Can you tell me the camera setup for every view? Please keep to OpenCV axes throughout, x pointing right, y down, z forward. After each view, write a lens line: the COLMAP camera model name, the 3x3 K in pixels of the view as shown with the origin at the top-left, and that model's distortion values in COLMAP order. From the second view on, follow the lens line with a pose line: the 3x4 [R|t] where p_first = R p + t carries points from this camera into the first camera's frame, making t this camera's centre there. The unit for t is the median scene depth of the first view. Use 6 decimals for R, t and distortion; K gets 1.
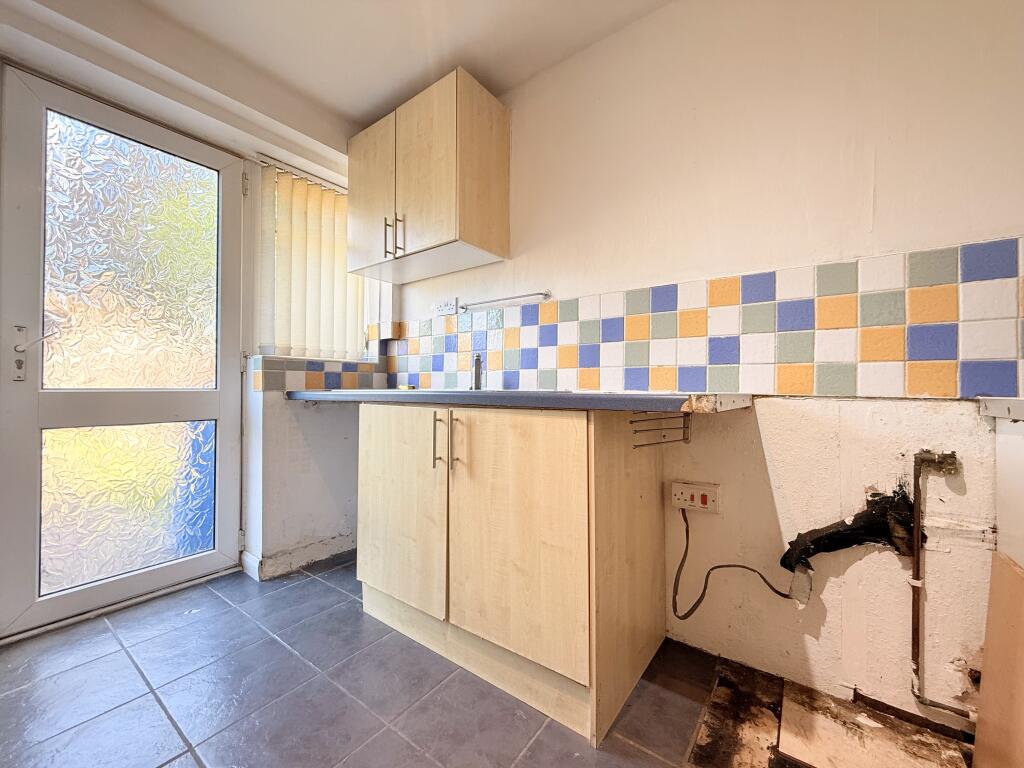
lens RADIAL K [[410.6, 0, 510.2], [0, 410.6, 384.8], [0, 0, 1]] dist [0.001001, -0.000075]
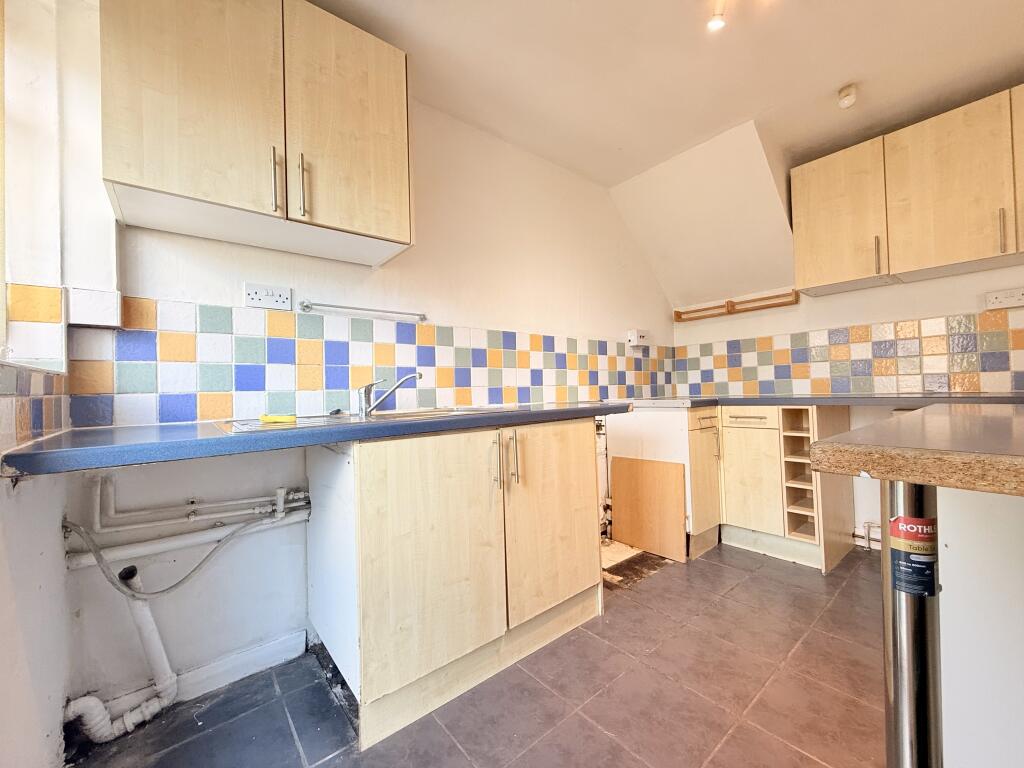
lens RADIAL K [[410.6, 0, 511.8], [0, 410.6, 383.8], [0, 0, 1]] dist [0.001001, -0.000075]
pose [[0.234951, 0.001250, 0.972006, -1.009623], [0.020826, 0.999763, -0.006319, -0.044266], [-0.971784, 0.021728, 0.234870, 0.624557]]
